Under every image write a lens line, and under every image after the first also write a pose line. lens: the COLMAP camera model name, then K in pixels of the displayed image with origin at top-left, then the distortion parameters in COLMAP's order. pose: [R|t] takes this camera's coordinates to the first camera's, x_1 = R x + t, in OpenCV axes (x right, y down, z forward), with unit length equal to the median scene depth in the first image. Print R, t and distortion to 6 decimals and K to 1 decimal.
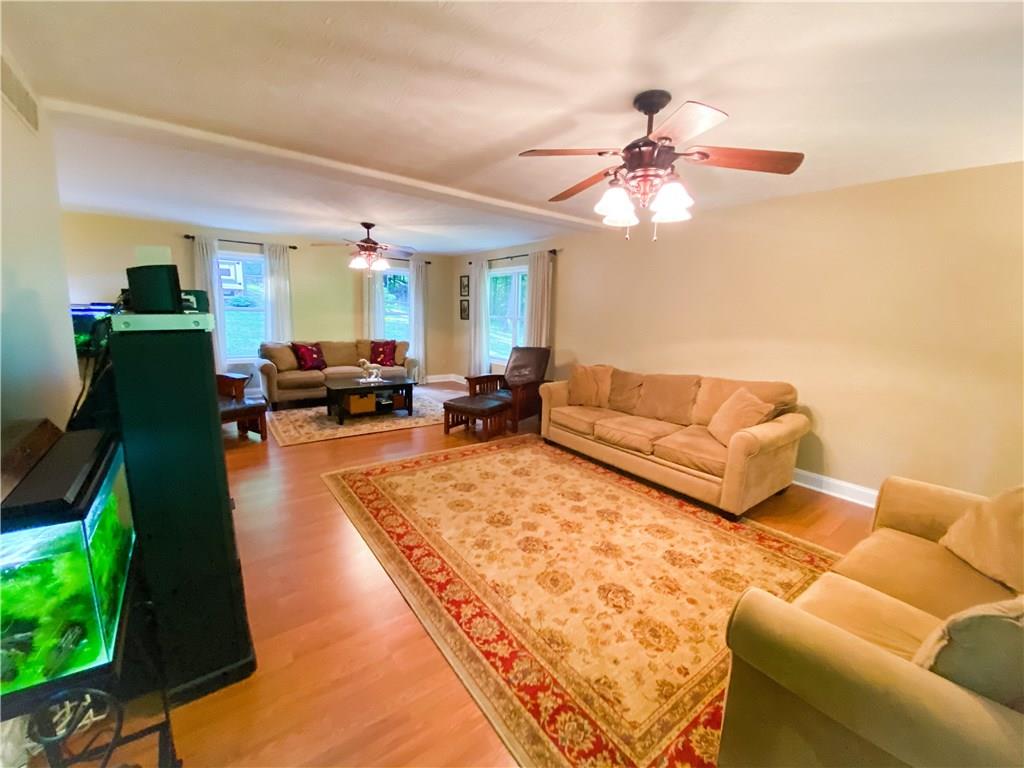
lens RADIAL K [[417.4, 0, 507.4], [0, 417.4, 389.4], [0, 0, 1]] dist [0.012464, -0.000349]
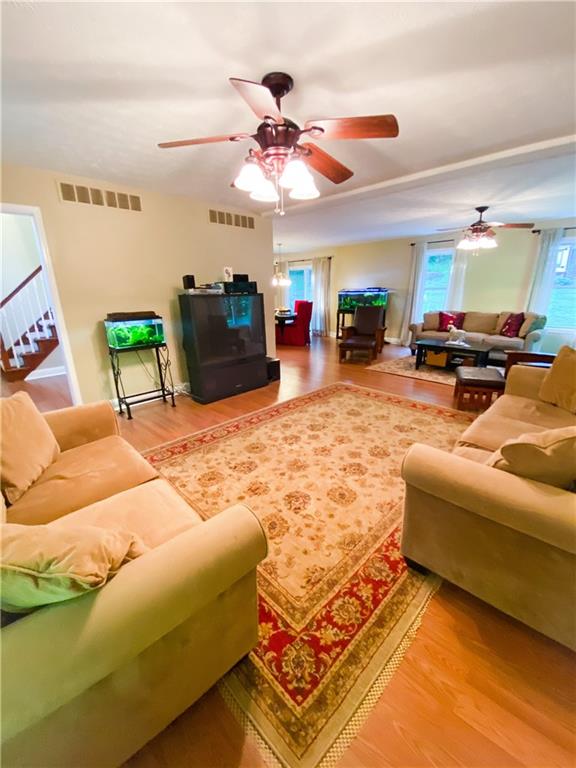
lens RADIAL K [[313.1, 0, 283.4], [0, 313.1, 385.3], [0, 0, 1]] dist [0.012464, -0.000349]
pose [[0.122074, 0.263815, -0.956818, 0.824010], [-0.165050, 0.956000, 0.242532, -0.068197], [0.978701, 0.128316, 0.160245, 0.569354]]
